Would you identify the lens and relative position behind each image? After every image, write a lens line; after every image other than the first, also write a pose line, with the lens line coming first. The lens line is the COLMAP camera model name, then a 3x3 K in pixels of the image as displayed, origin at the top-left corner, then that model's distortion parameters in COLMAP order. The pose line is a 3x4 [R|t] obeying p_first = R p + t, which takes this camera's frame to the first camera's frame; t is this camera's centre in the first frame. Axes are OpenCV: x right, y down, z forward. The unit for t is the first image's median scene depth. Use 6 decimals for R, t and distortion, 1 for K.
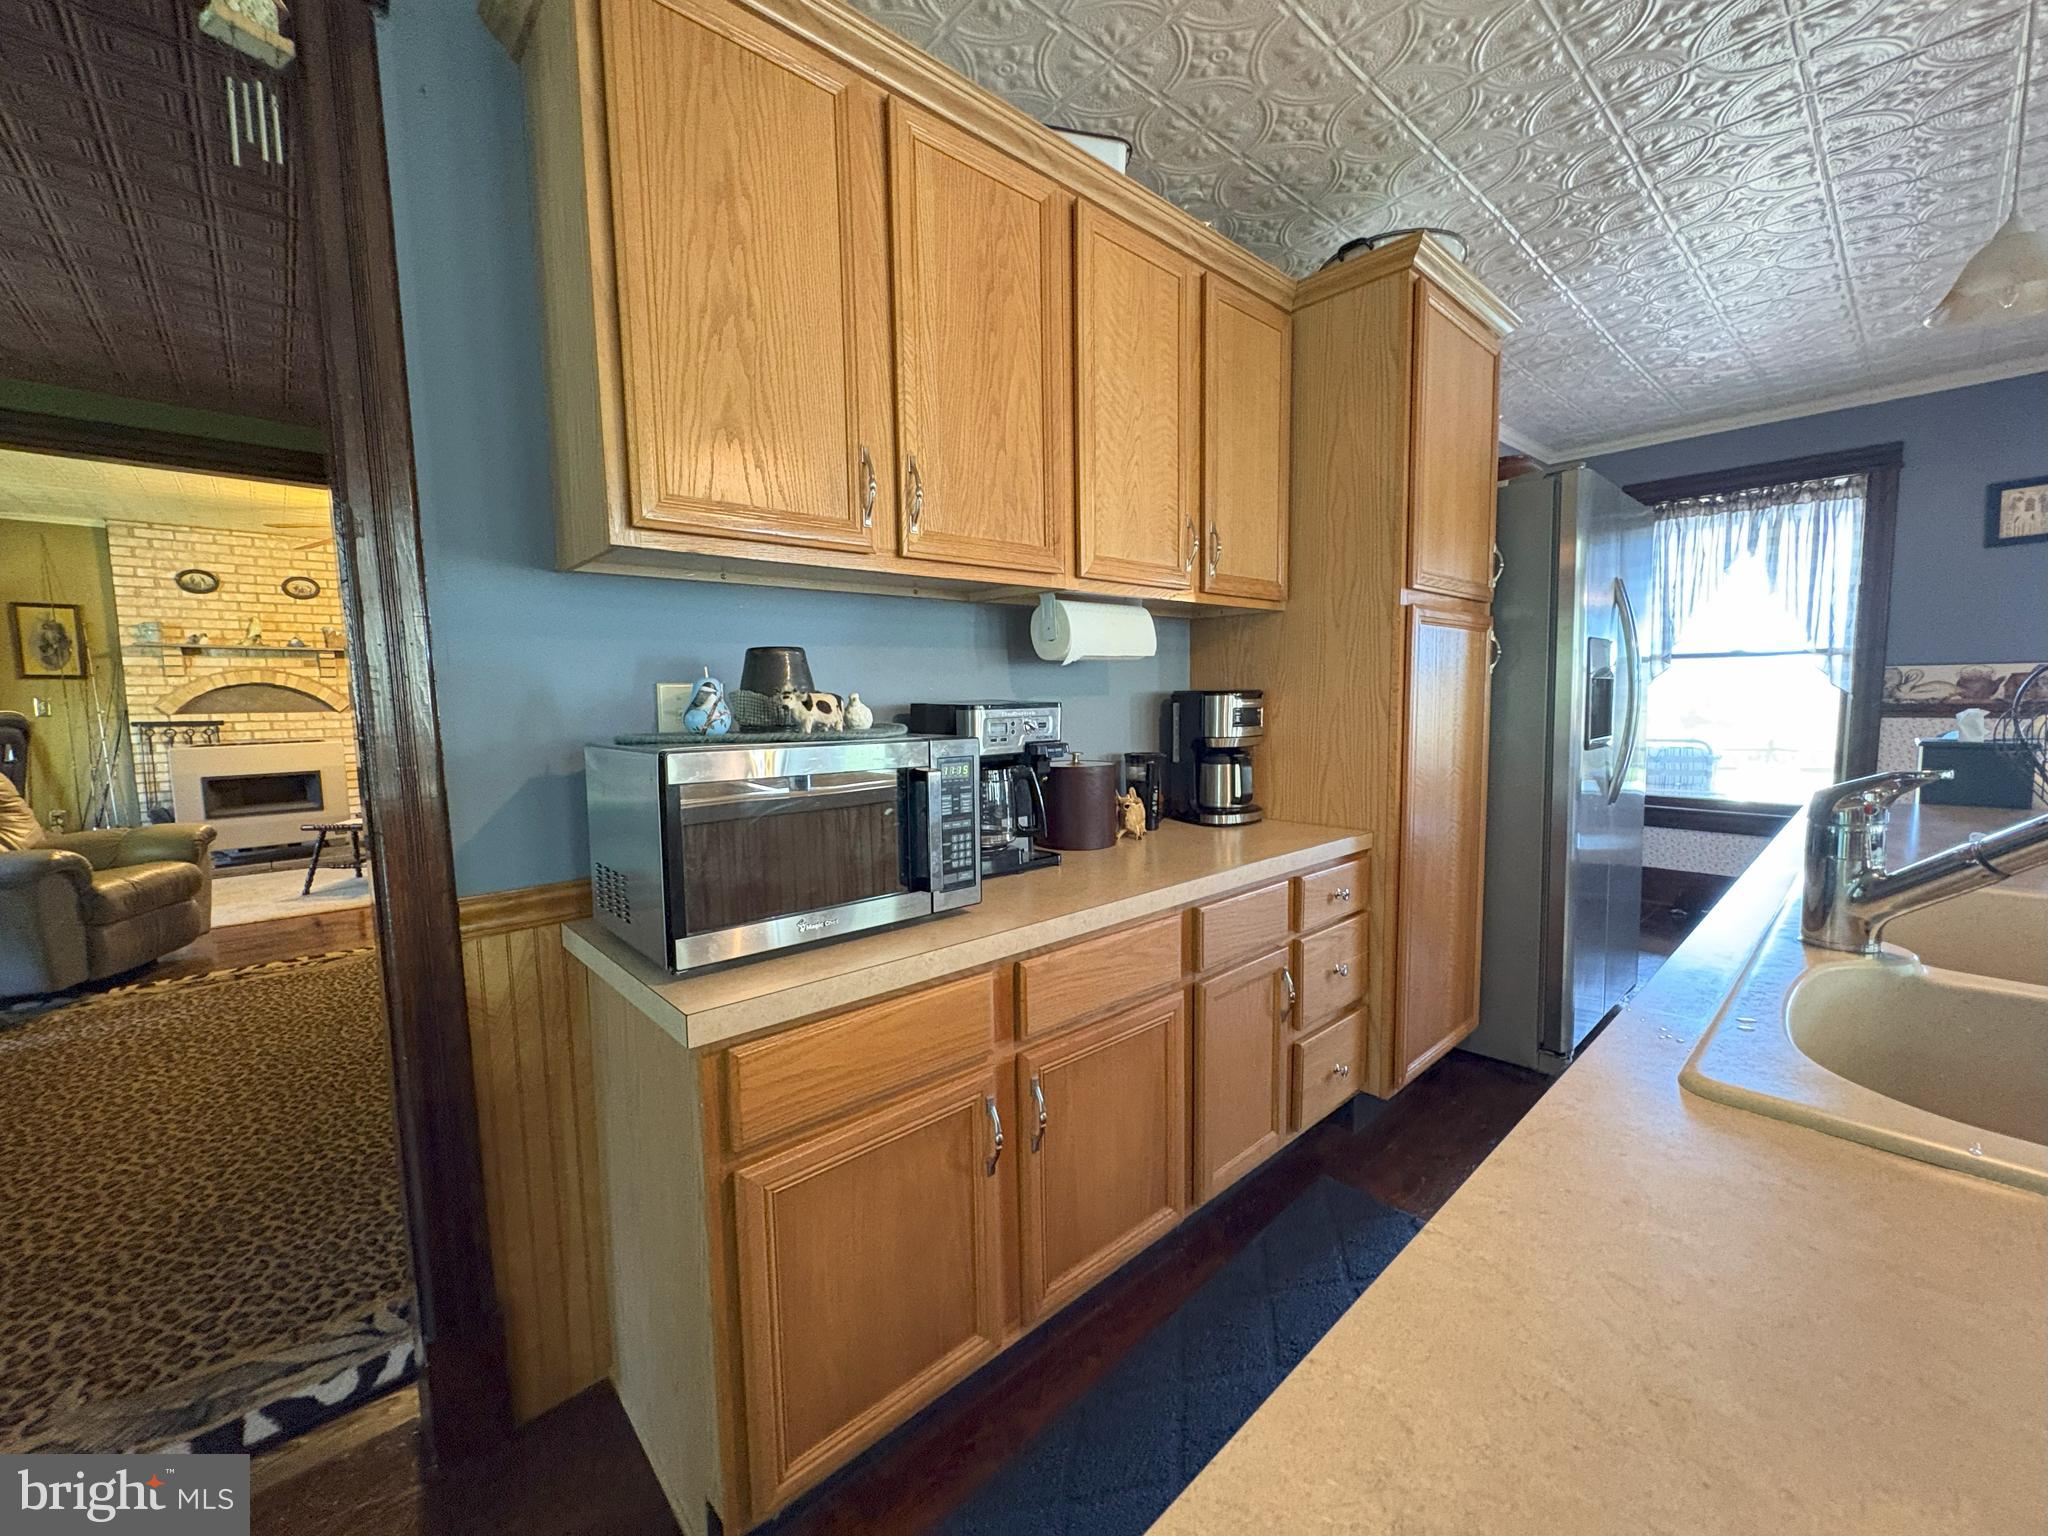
lens RADIAL K [[816.2, 0, 1024.4], [0, 816.2, 769.7], [0, 0, 1]] dist [-0.000379, -0.000324]
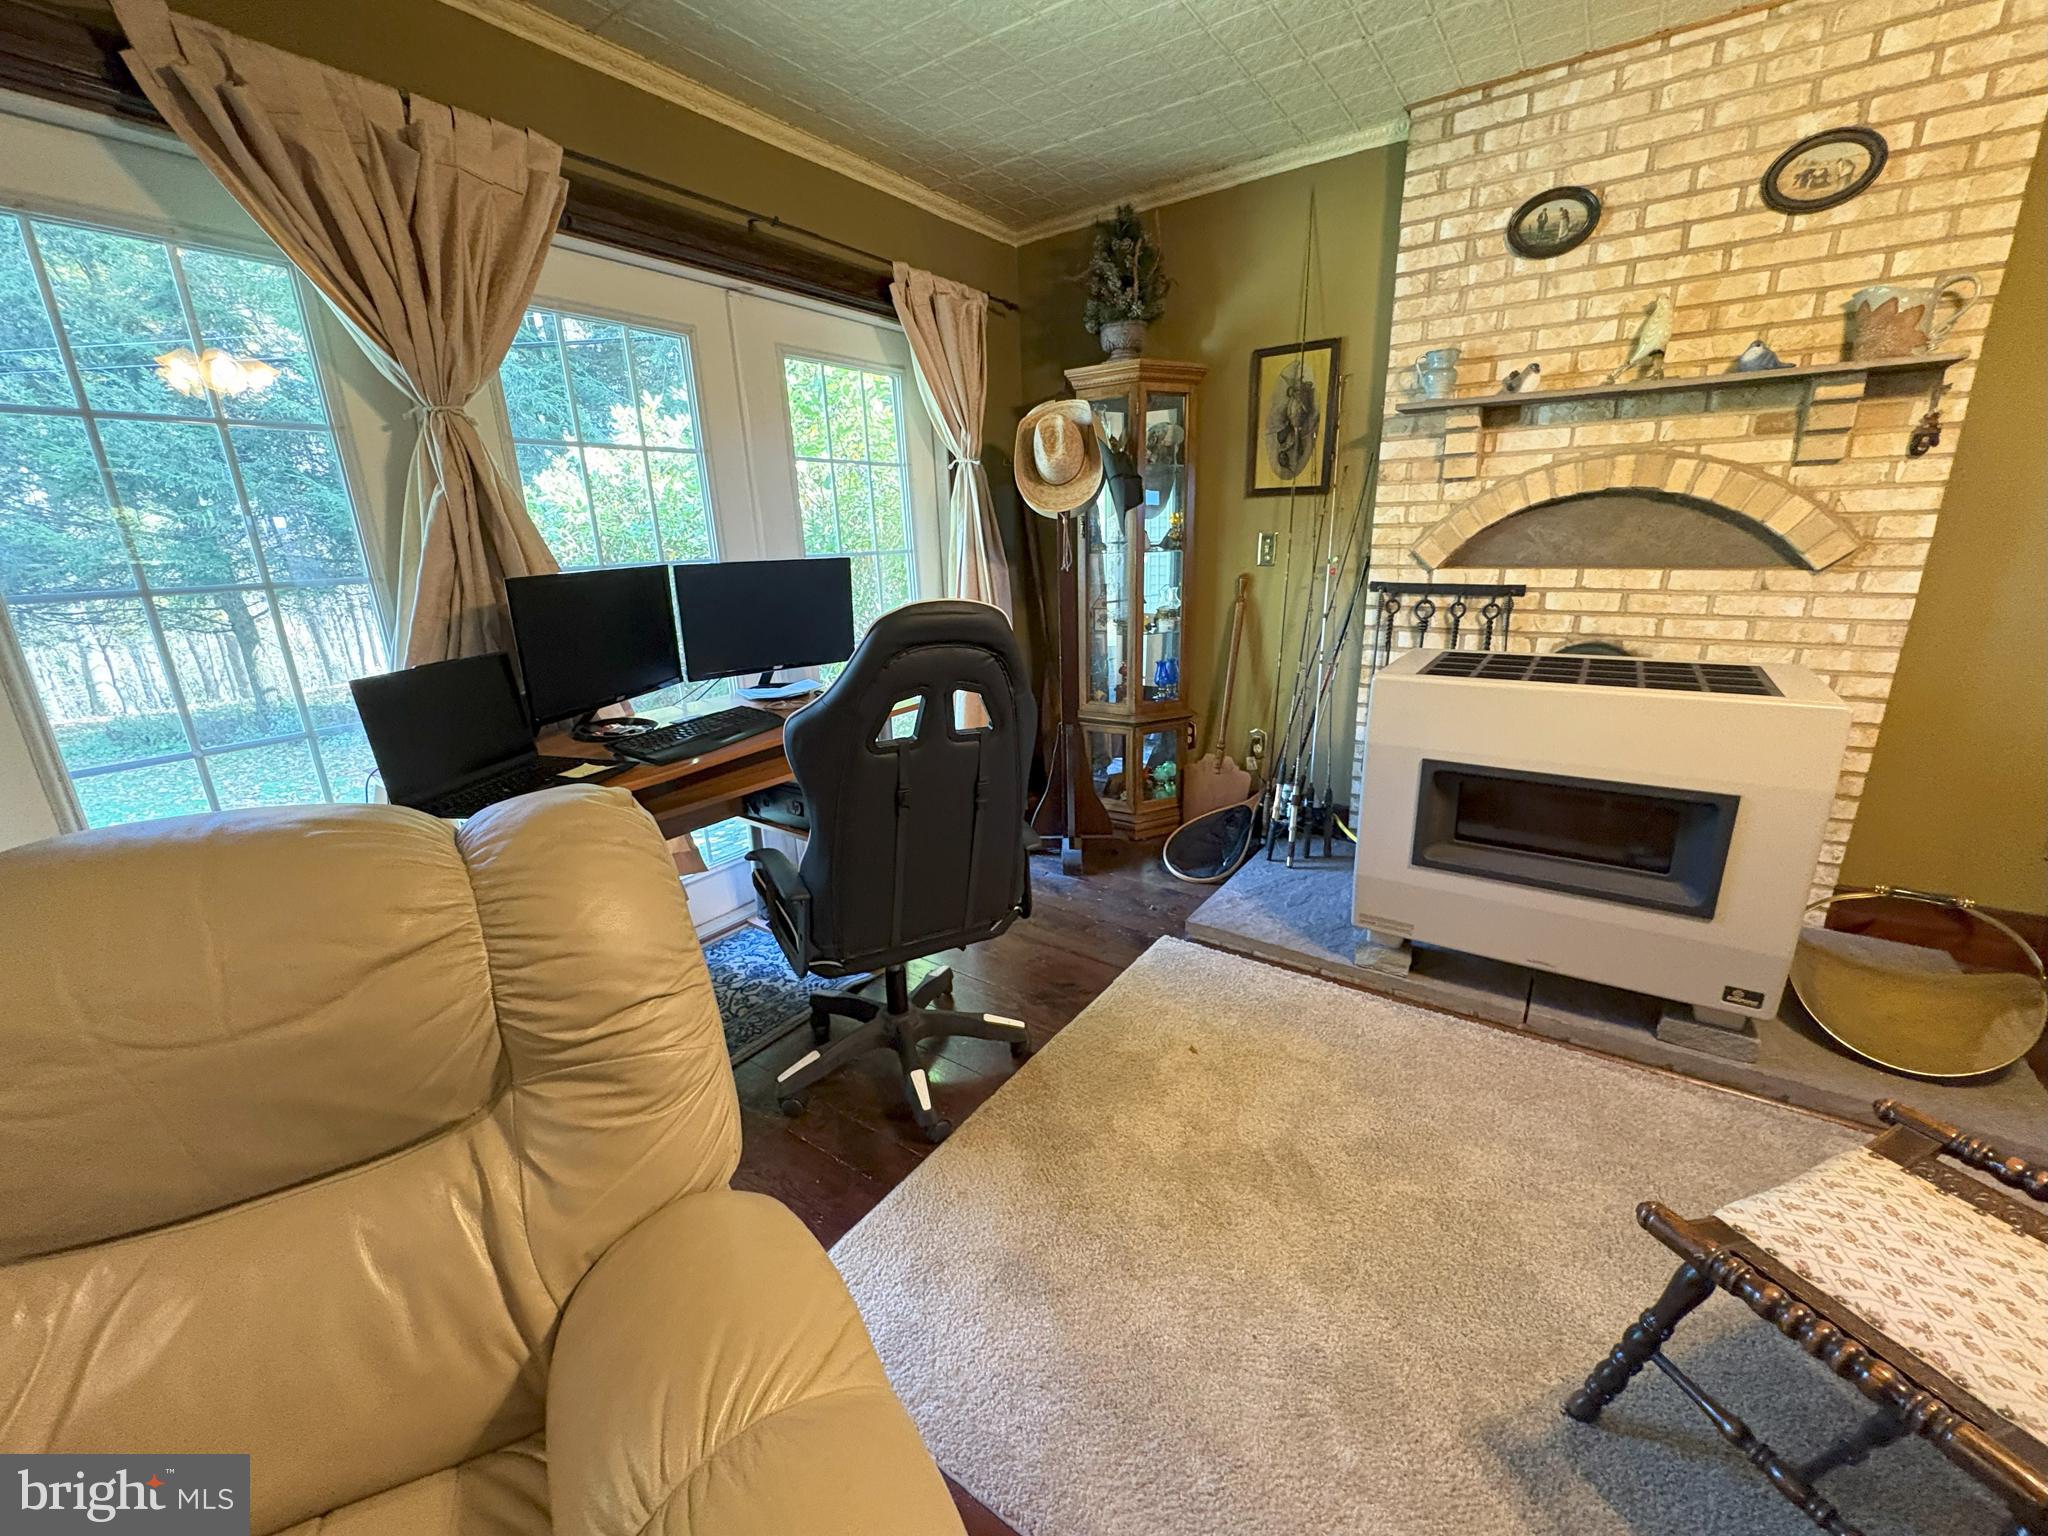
lens RADIAL K [[816.2, 0, 1022.6], [0, 816.2, 770.0], [0, 0, 1]] dist [-0.000379, -0.000324]
pose [[0.220677, 0.281254, -0.933916, -0.633571], [-0.065385, 0.959633, 0.273549, -0.068973], [0.973153, 0.000699, 0.230158, 0.666084]]
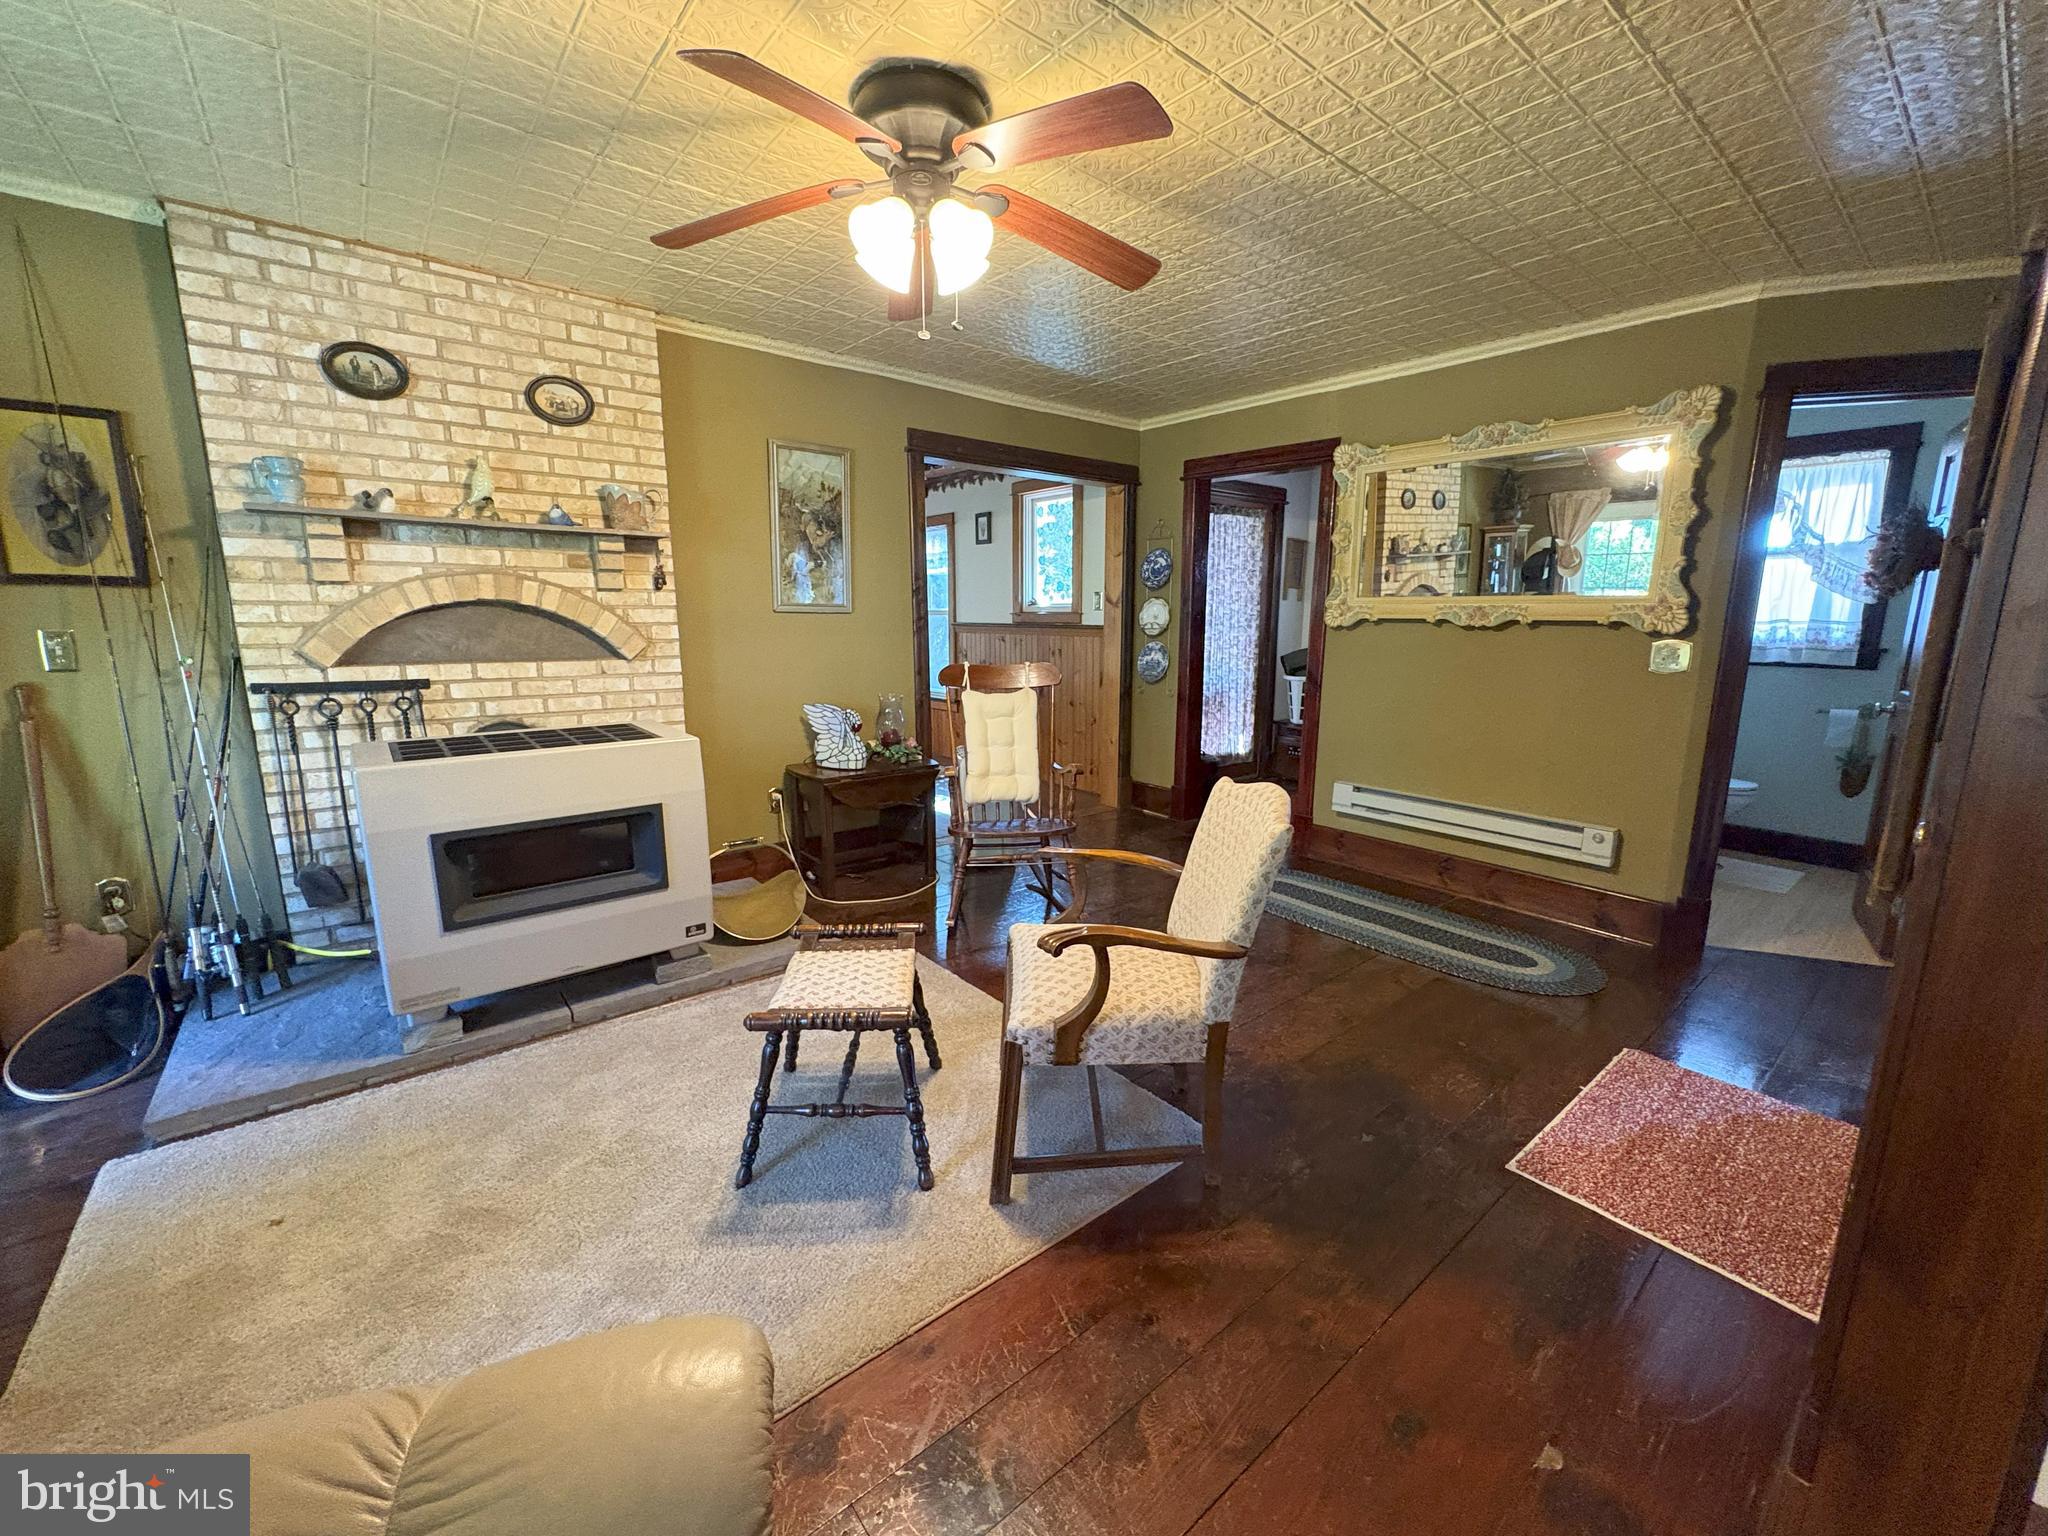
lens RADIAL K [[816.2, 0, 1022.5], [0, 816.2, 770.5], [0, 0, 1]] dist [-0.000379, -0.000324]
pose [[0.998415, 0.029482, -0.047950, -0.627302], [-0.024658, 0.994856, 0.098253, -0.064284], [0.050600, -0.096915, 0.994006, 0.552037]]
